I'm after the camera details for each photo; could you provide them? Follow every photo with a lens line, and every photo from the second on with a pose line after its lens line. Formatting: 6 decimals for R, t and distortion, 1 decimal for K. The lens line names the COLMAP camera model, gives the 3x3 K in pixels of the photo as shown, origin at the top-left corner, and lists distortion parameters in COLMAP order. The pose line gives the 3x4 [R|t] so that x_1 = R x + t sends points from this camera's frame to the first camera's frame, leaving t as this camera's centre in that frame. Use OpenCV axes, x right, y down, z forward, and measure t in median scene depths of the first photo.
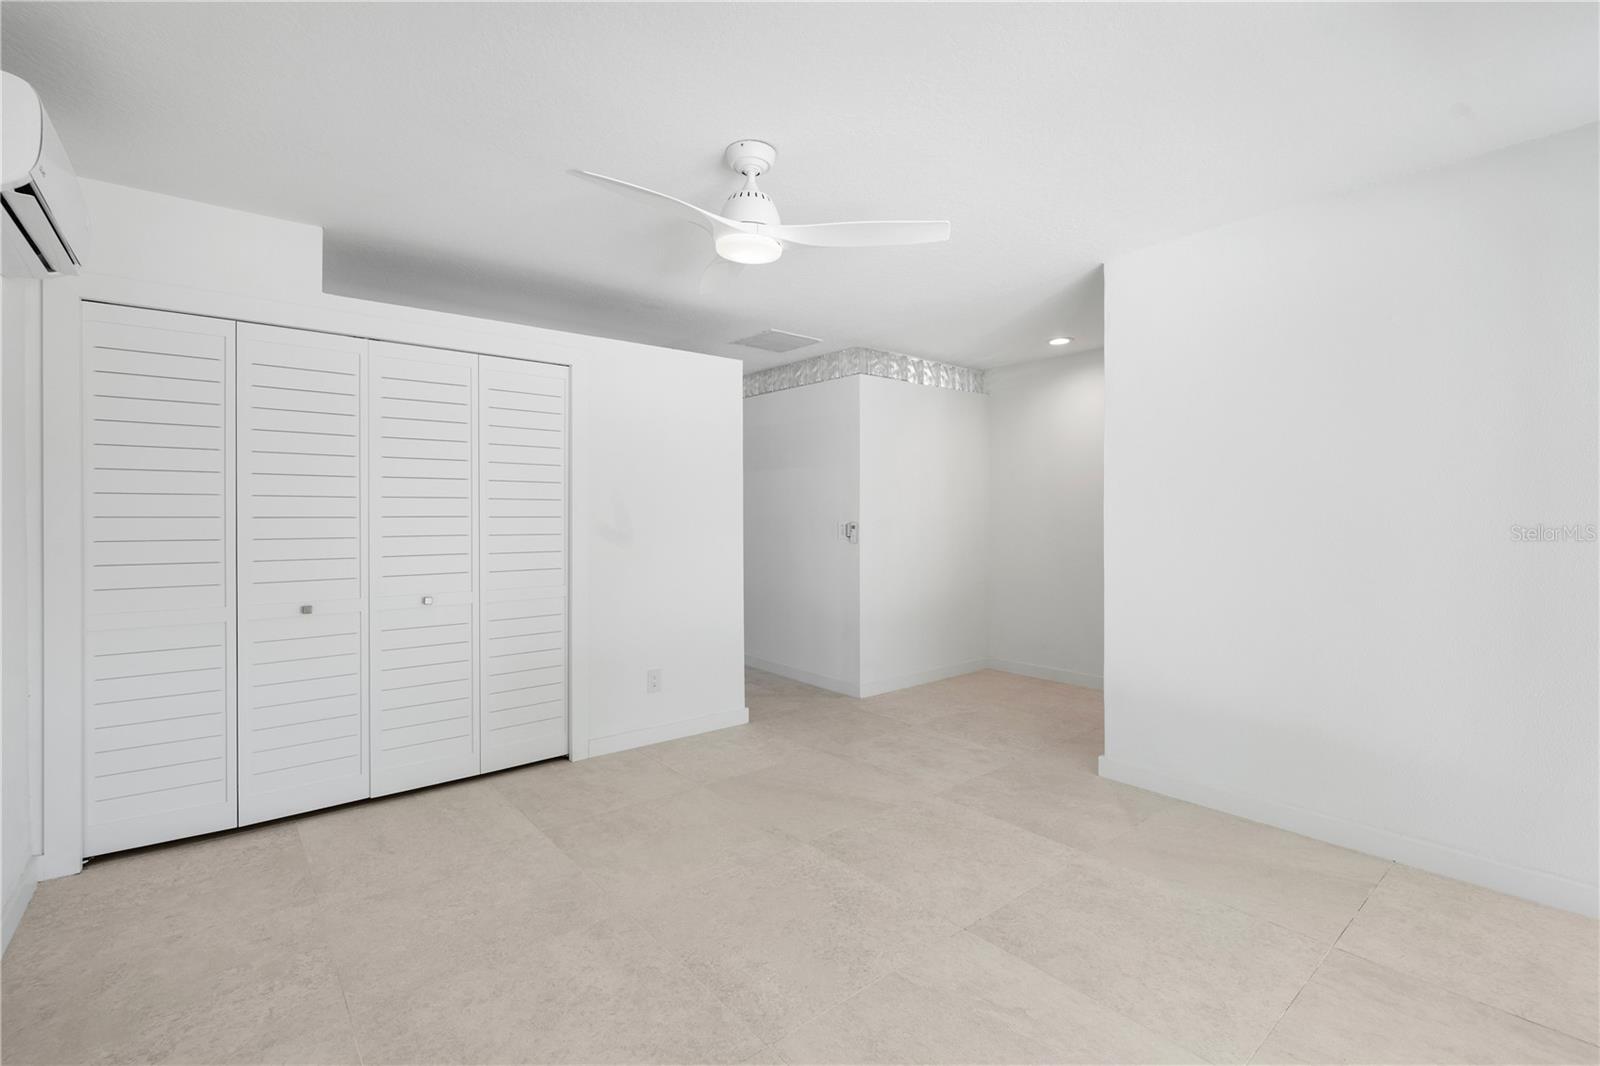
lens RADIAL K [[721.4, 0, 800.6], [0, 721.4, 519.2], [0, 0, 1]] dist [-0.008167, -0.000715]
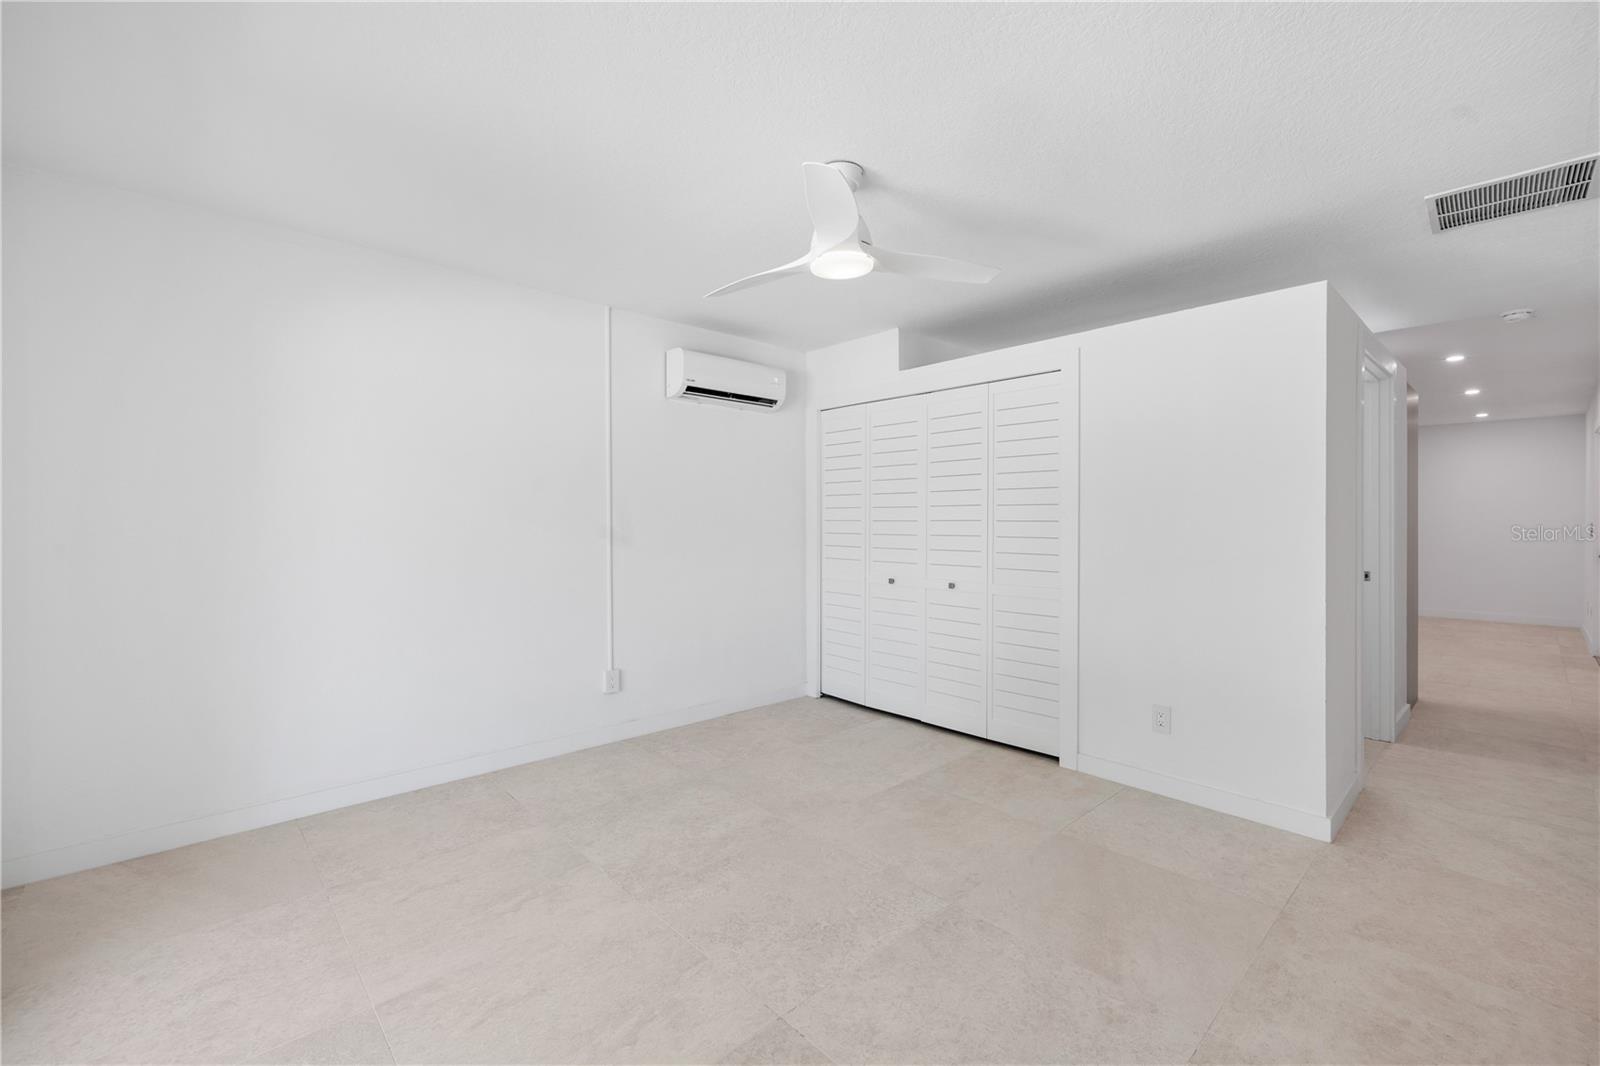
lens RADIAL K [[678.9, 0, 802.6], [0, 678.9, 540.4], [0, 0, 1]] dist [0.004475, 0.000118]
pose [[0.046147, 0.032863, -0.998394, 0.815248], [-0.005301, 0.999453, 0.032653, -0.009545], [0.998921, 0.003785, 0.046296, 0.803537]]
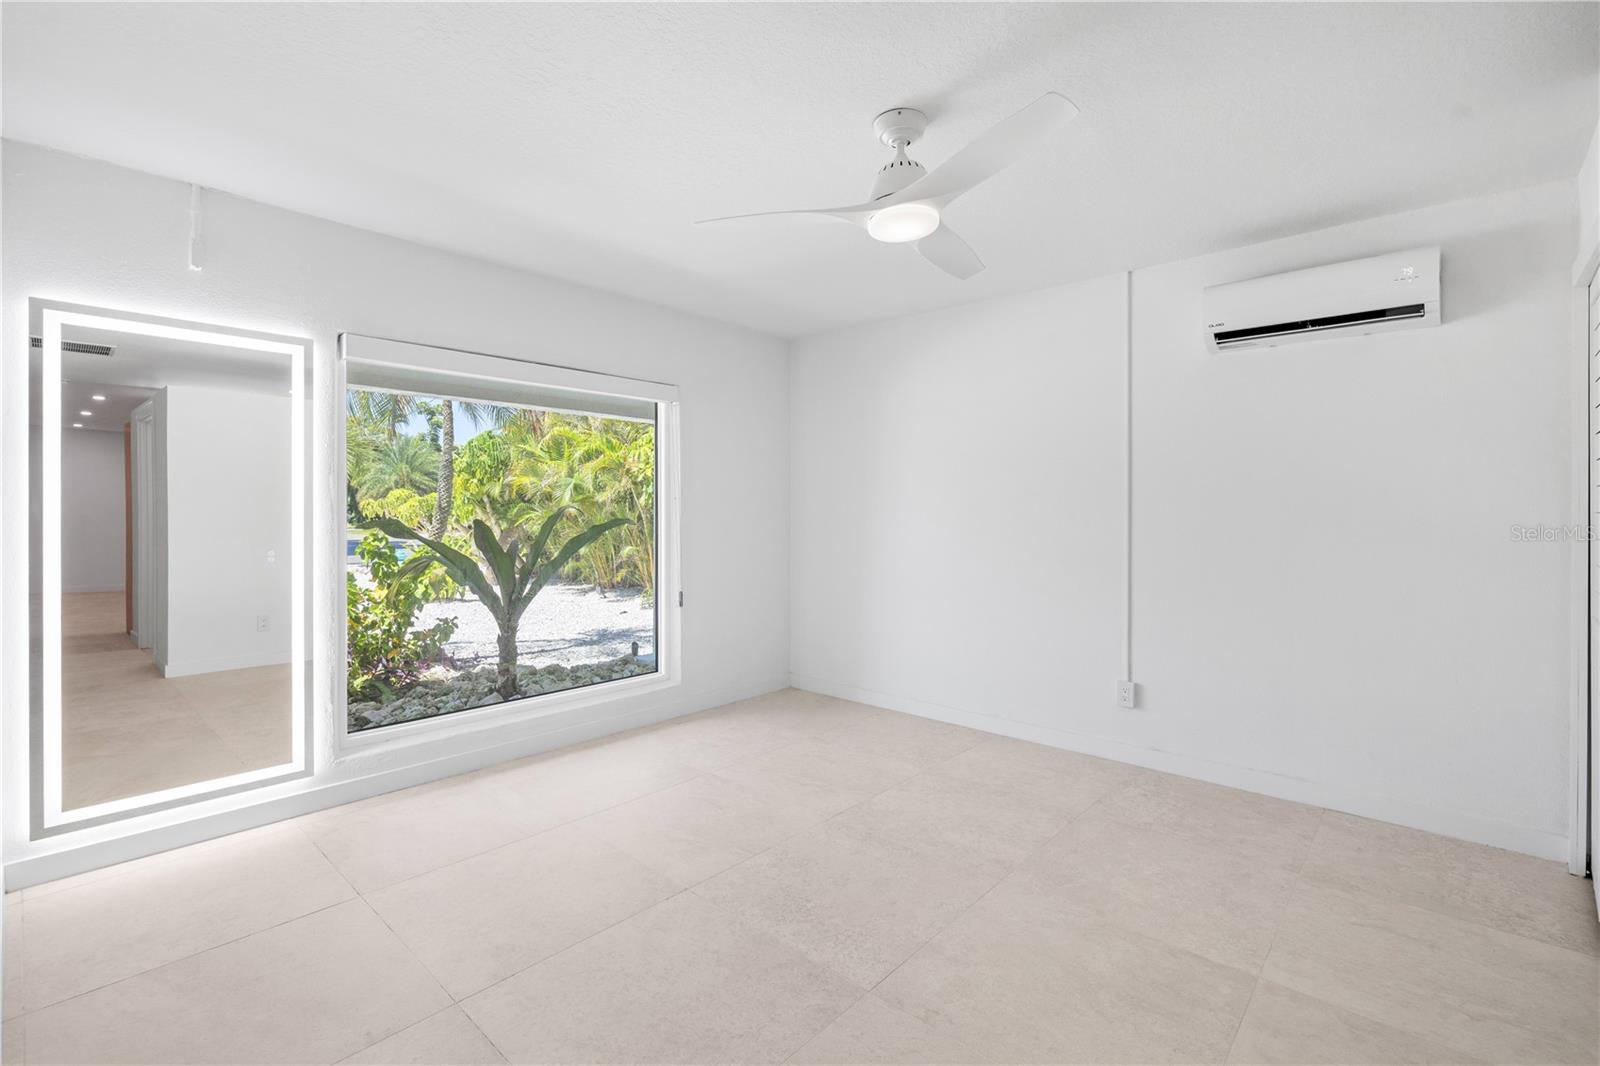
lens RADIAL K [[721.4, 0, 781.3], [0, 721.4, 508.7], [0, 0, 1]] dist [-0.008167, -0.000715]
pose [[-0.993174, -0.000914, -0.116642, 0.172980], [-0.001616, 0.999981, 0.005925, -0.011429], [0.116635, 0.006073, -0.993156, 1.706422]]
